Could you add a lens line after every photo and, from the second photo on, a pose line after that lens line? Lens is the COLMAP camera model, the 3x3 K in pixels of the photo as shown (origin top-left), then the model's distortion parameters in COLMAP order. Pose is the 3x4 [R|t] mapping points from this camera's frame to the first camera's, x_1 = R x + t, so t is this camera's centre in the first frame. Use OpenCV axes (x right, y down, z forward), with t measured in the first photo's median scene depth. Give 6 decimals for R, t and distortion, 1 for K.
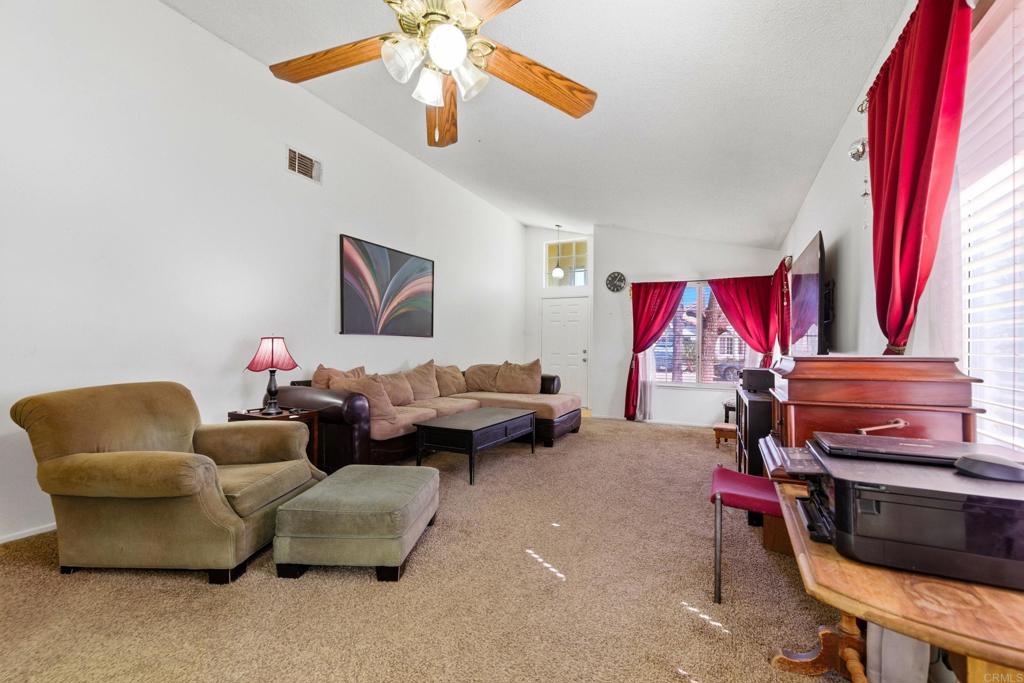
lens RADIAL K [[436.7, 0, 510.4], [0, 436.7, 354.5], [0, 0, 1]] dist [-0.000003, 0.000032]
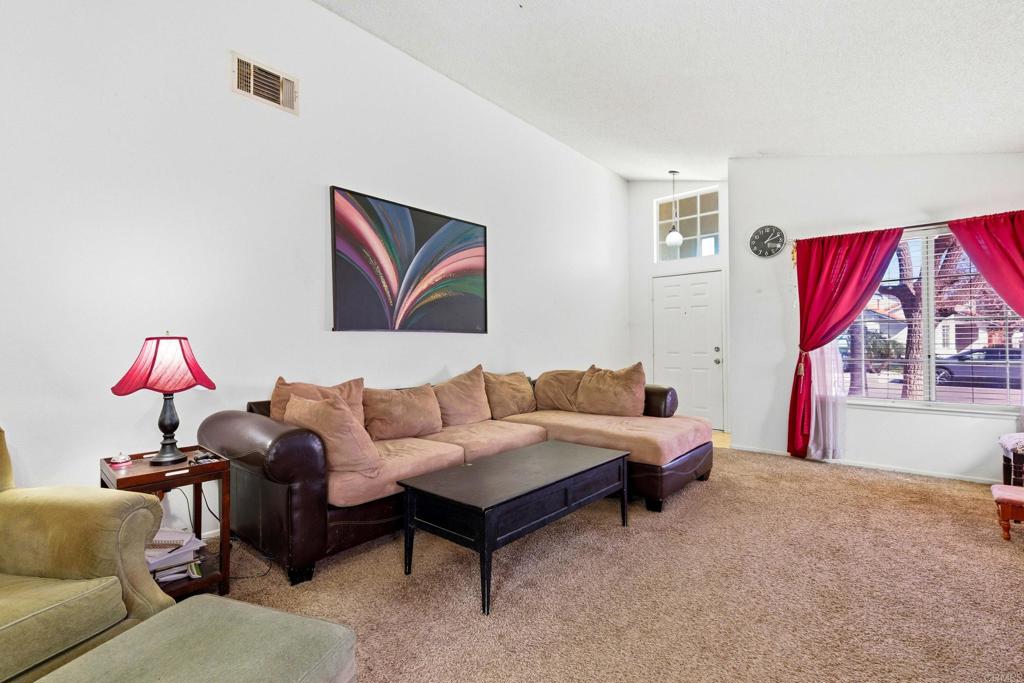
lens RADIAL K [[460.4, 0, 512.0], [0, 460.4, 341.5], [0, 0, 1]] dist [0.014336, -0.000117]
pose [[0.967789, -0.017887, -0.251126, 0.055295], [0.012232, 0.999636, -0.024062, -0.007452], [0.251464, 0.020215, 0.967655, 0.298221]]
